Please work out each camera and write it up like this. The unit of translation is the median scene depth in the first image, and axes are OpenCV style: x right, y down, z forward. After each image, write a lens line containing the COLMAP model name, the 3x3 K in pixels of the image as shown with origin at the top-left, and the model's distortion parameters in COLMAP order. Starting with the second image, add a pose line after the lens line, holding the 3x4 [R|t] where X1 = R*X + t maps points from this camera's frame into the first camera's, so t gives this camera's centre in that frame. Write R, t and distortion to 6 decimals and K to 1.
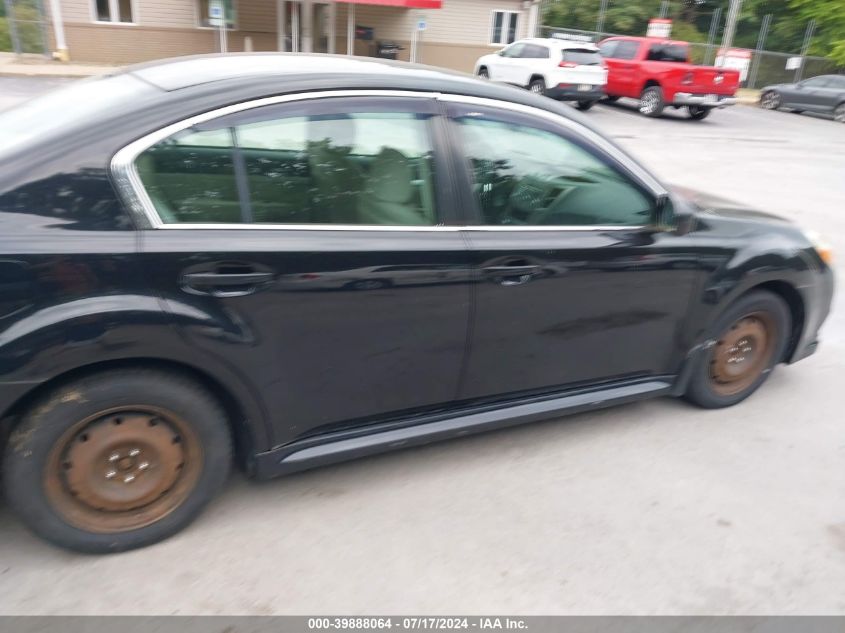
lens RADIAL K [[681.1, 0, 422.5], [0, 681.1, 316.5], [0, 0, 1]] dist [0.000046, 0.008060]
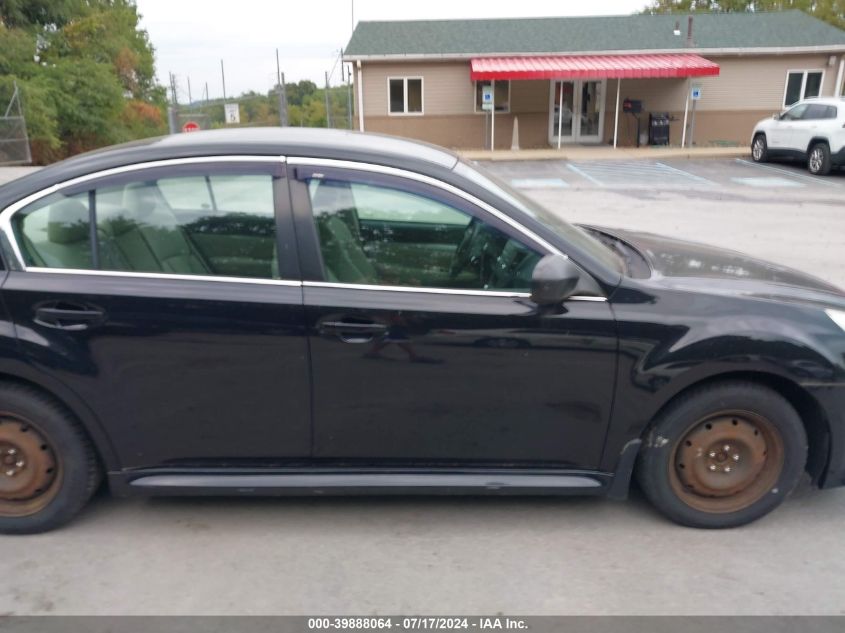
lens RADIAL K [[646.1, 0, 422.5], [0, 646.1, 316.5], [0, 0, 1]] dist [0.002988, 0.005123]
pose [[0.901082, 0.066122, -0.428578, 0.270418], [-0.104622, 0.992261, -0.066879, -0.014865], [0.420839, 0.105103, 0.901026, 0.090761]]
